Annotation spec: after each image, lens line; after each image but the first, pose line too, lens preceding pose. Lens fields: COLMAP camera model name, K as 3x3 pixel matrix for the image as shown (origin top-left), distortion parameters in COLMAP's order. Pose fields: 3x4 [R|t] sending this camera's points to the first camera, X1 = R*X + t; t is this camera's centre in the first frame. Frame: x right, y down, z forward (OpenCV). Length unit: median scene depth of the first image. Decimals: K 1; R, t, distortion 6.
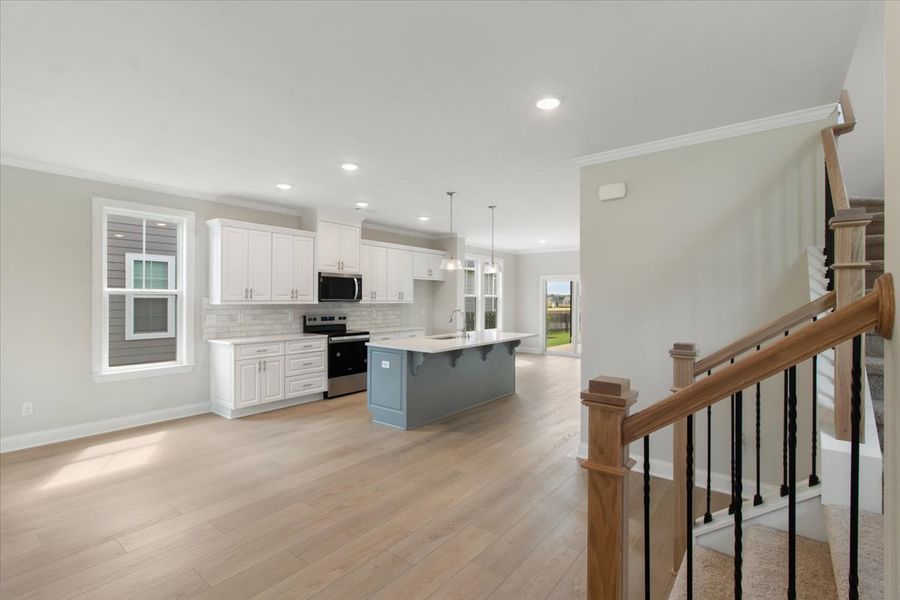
lens RADIAL K [[417.8, 0, 452.8], [0, 417.8, 297.0], [0, 0, 1]] dist [-0.000008, -0.000235]
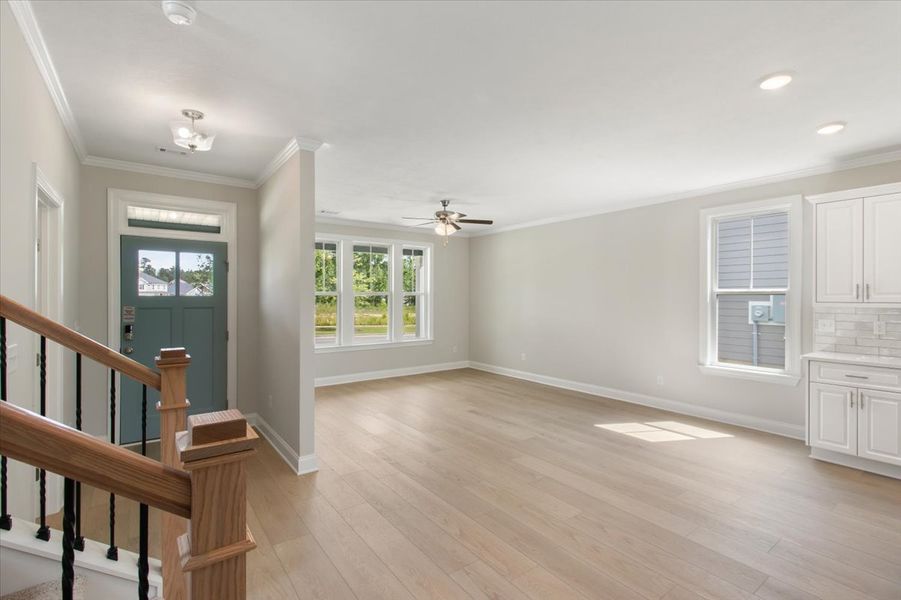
lens RADIAL K [[418.3, 0, 453.3], [0, 418.3, 297.0], [0, 0, 1]] dist [-0.000008, -0.000235]
pose [[-0.271706, -0.005900, -0.962362, 0.415788], [-0.002089, 0.999982, -0.005541, 0.006840], [0.962378, 0.000505, -0.271714, 0.642039]]
